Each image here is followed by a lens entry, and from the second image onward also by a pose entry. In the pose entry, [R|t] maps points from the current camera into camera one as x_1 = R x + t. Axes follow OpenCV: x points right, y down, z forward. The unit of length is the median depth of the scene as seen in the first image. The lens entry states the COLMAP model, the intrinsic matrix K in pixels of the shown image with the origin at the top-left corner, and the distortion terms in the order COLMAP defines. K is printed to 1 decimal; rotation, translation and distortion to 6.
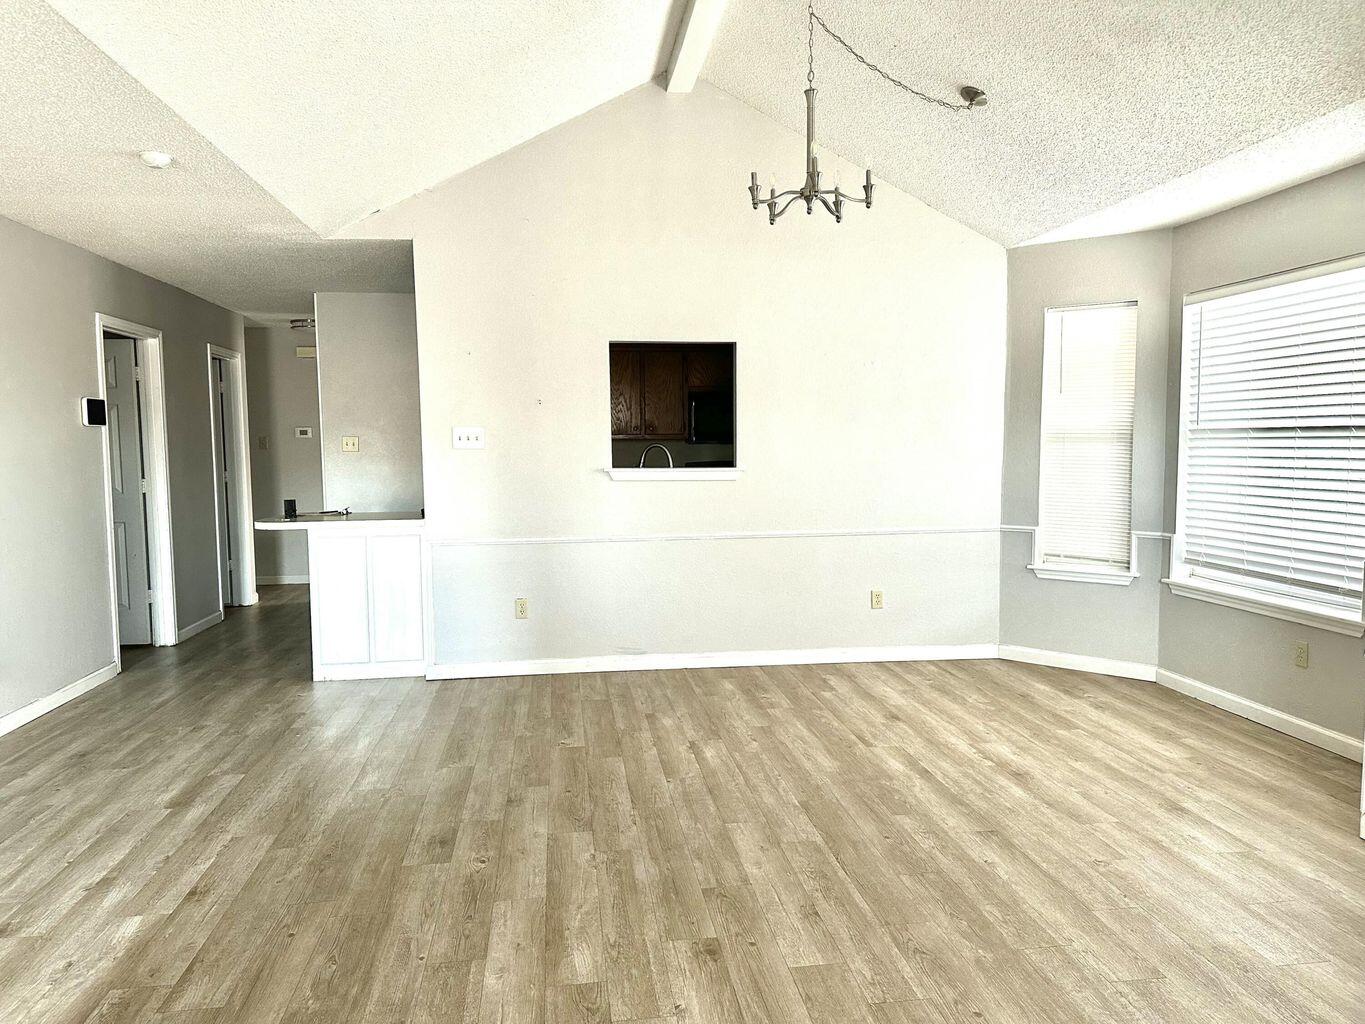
lens RADIAL K [[949.5, 0, 682.5], [0, 949.5, 512.0], [0, 0, 1]] dist [0.101145, -0.144853]
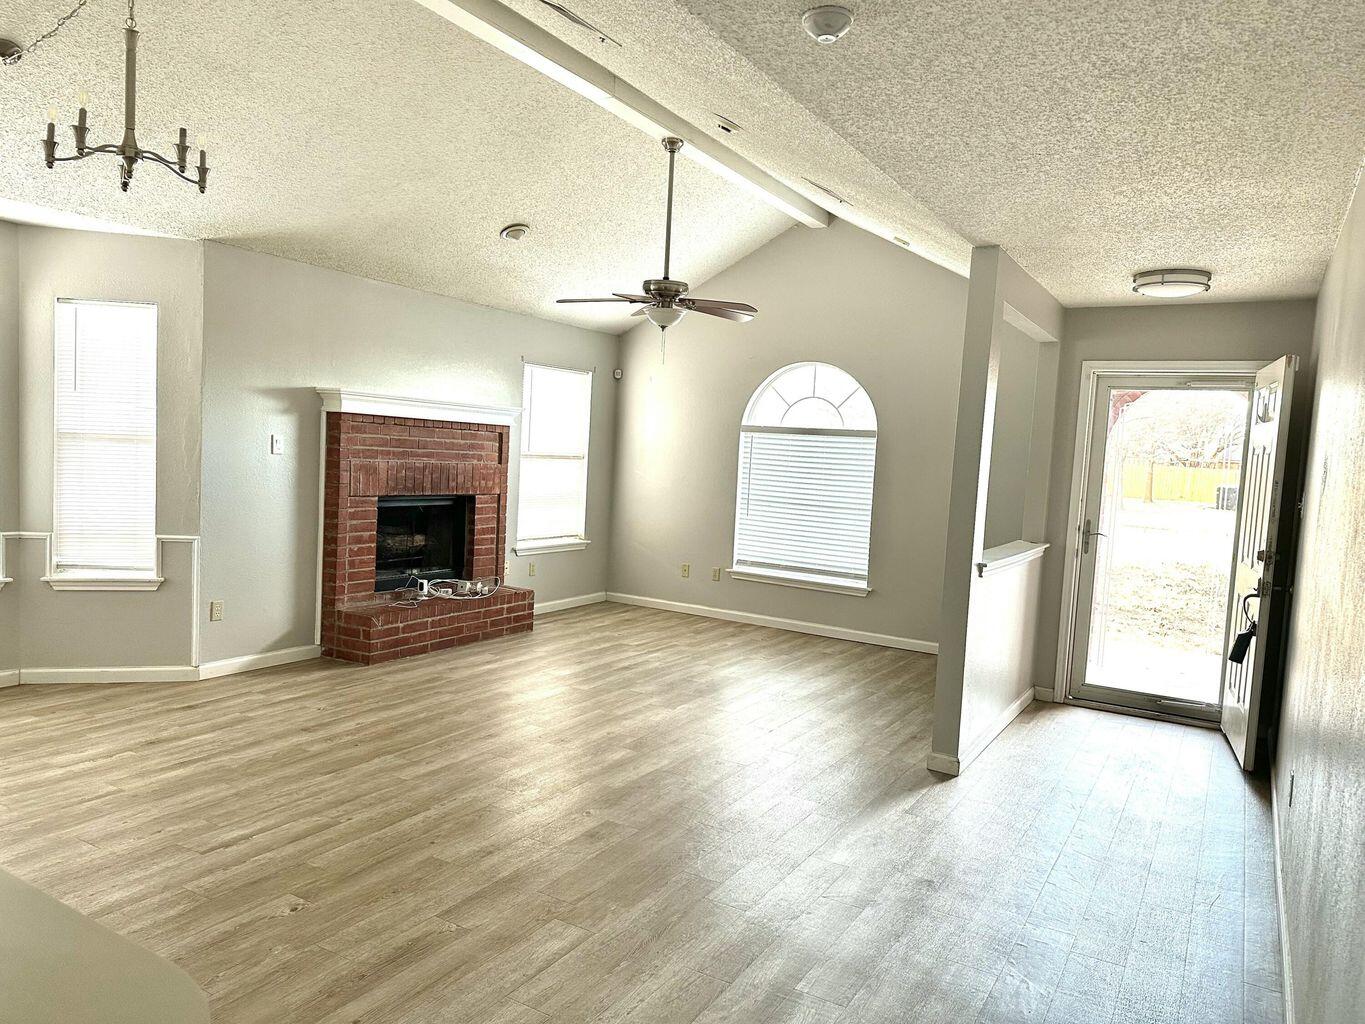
lens RADIAL K [[949.5, 0, 682.5], [0, 949.5, 512.0], [0, 0, 1]] dist [0.101145, -0.144853]
pose [[-0.788063, -0.074357, 0.611087, -0.774143], [0.000147, 0.992655, 0.120976, -0.128109], [-0.615594, 0.095426, -0.782264, 1.396097]]
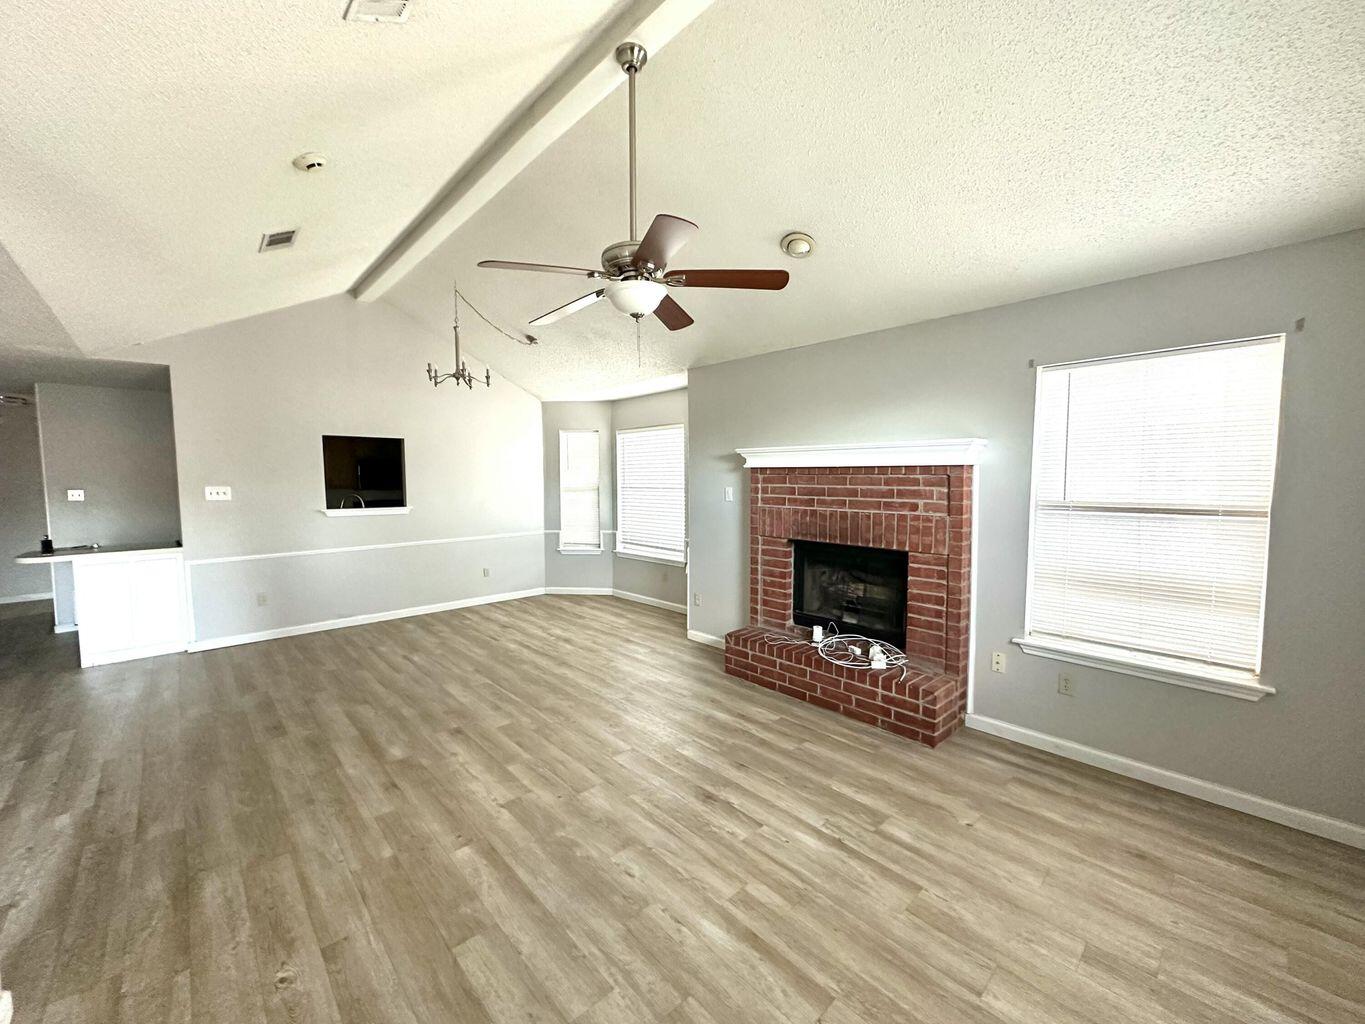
lens RADIAL K [[542.1, 0, 682.5], [0, 542.1, 512.0], [0, 0, 1]] dist [-0.000652, -0.000195]
pose [[0.812282, -0.033956, 0.582276, -0.163024], [0.041191, 0.999151, 0.000804, -0.022888], [-0.581809, 0.023332, 0.812991, -0.214892]]
